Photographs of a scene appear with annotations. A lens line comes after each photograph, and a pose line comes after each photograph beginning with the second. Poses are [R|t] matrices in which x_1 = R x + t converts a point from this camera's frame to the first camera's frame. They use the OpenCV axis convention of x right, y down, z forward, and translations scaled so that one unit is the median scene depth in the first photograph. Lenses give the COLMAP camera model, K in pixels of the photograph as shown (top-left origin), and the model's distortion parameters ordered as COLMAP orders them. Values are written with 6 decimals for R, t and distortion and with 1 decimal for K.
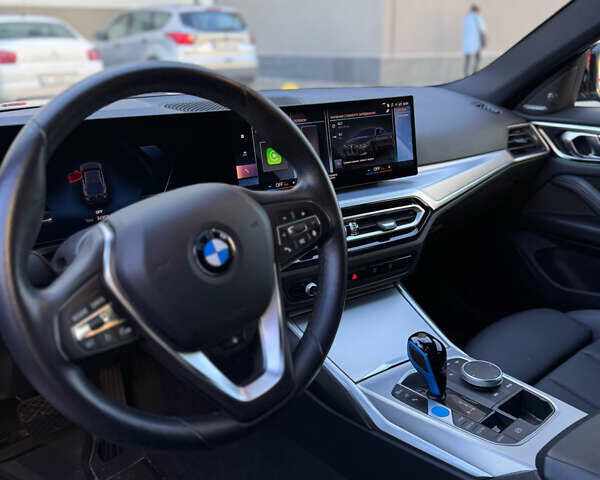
lens RADIAL K [[573.8, 0, 300.0], [0, 573.8, 240.0], [0, 0, 1]] dist [0.011526, -0.011351]
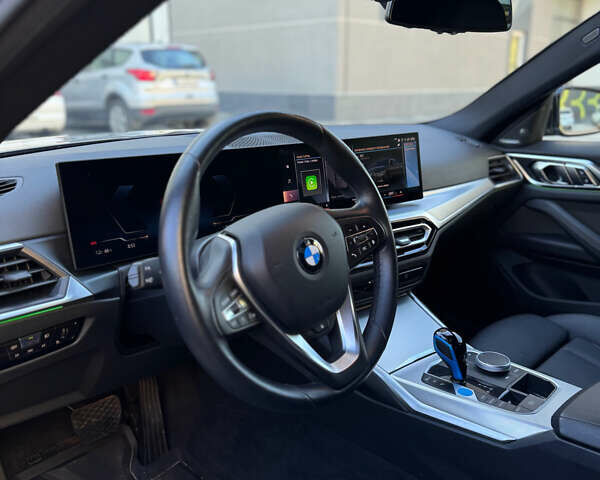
lens RADIAL K [[573.8, 0, 300.0], [0, 573.8, 240.0], [0, 0, 1]] dist [0.011526, -0.011351]
pose [[0.996194, -0.016507, 0.085585, -0.175340], [0.021389, 0.998176, -0.056450, 0.037028], [-0.084497, 0.058066, 0.994730, -0.163463]]
